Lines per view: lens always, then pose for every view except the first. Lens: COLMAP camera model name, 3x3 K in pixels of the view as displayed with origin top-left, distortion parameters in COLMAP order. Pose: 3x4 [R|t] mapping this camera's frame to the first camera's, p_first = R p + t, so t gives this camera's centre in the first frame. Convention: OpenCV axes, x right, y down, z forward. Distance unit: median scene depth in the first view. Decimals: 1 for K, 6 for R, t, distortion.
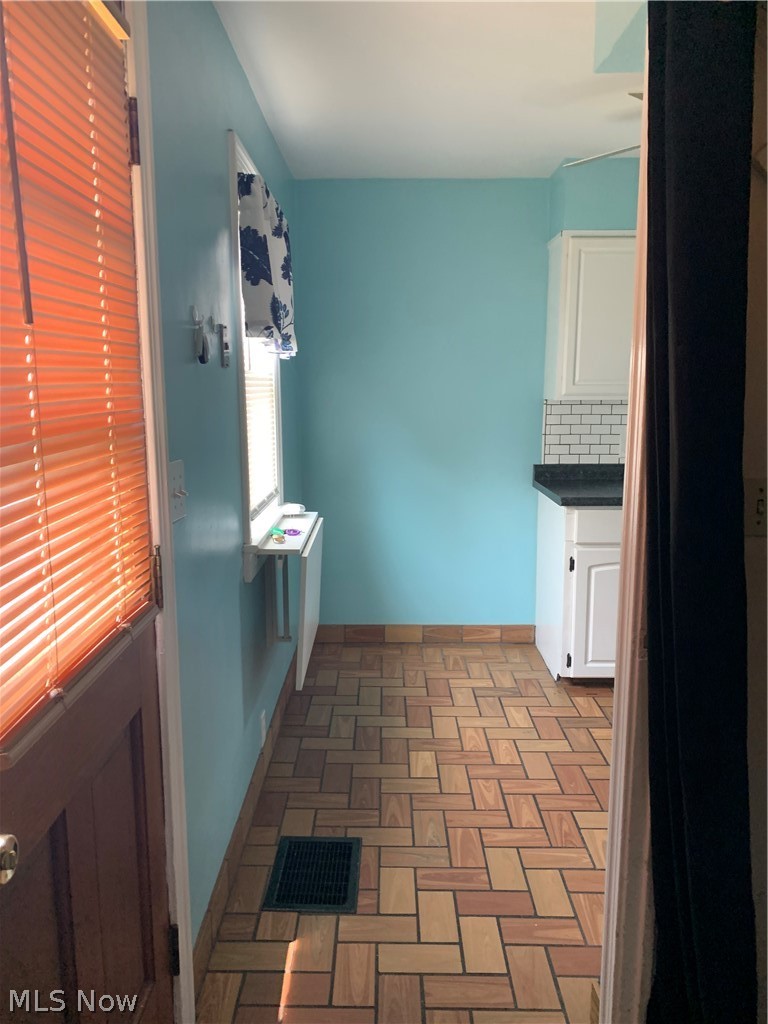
lens RADIAL K [[776.9, 0, 384.0], [0, 776.9, 512.0], [0, 0, 1]] dist [0.008643, -0.001674]
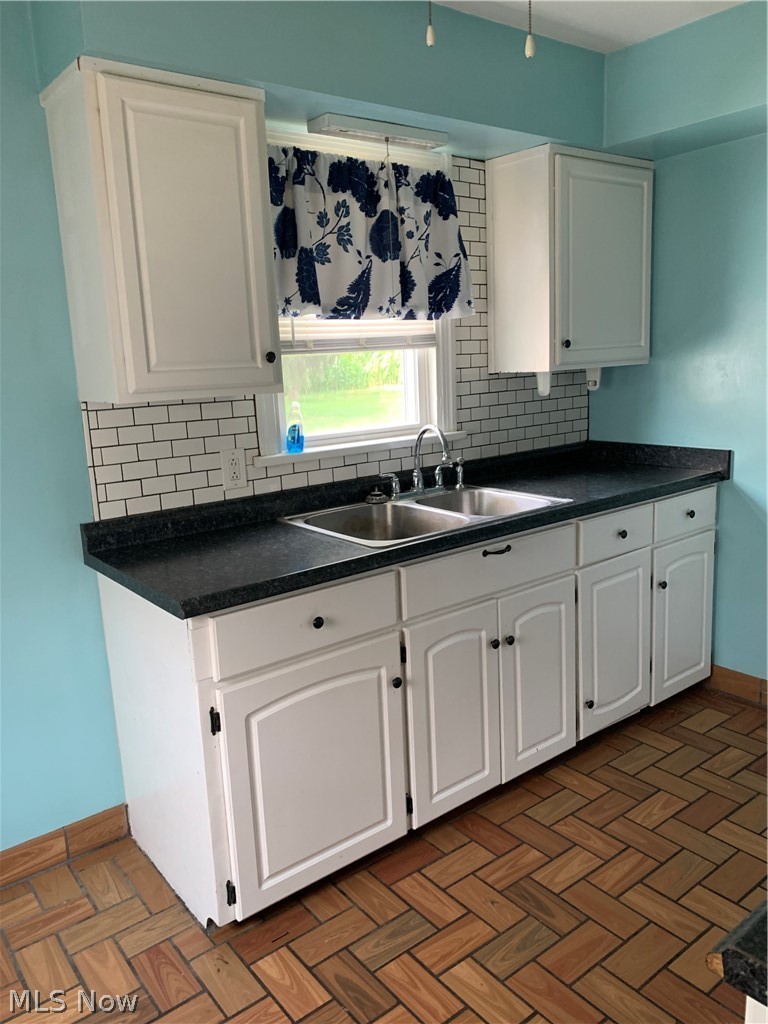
lens RADIAL K [[776.9, 0, 384.0], [0, 776.9, 512.0], [0, 0, 1]] dist [0.008643, -0.001674]
pose [[0.785051, -0.152263, 0.600426, 0.037020], [0.142559, 0.987710, 0.064081, -0.075579], [-0.602804, 0.035290, 0.797109, 0.455294]]
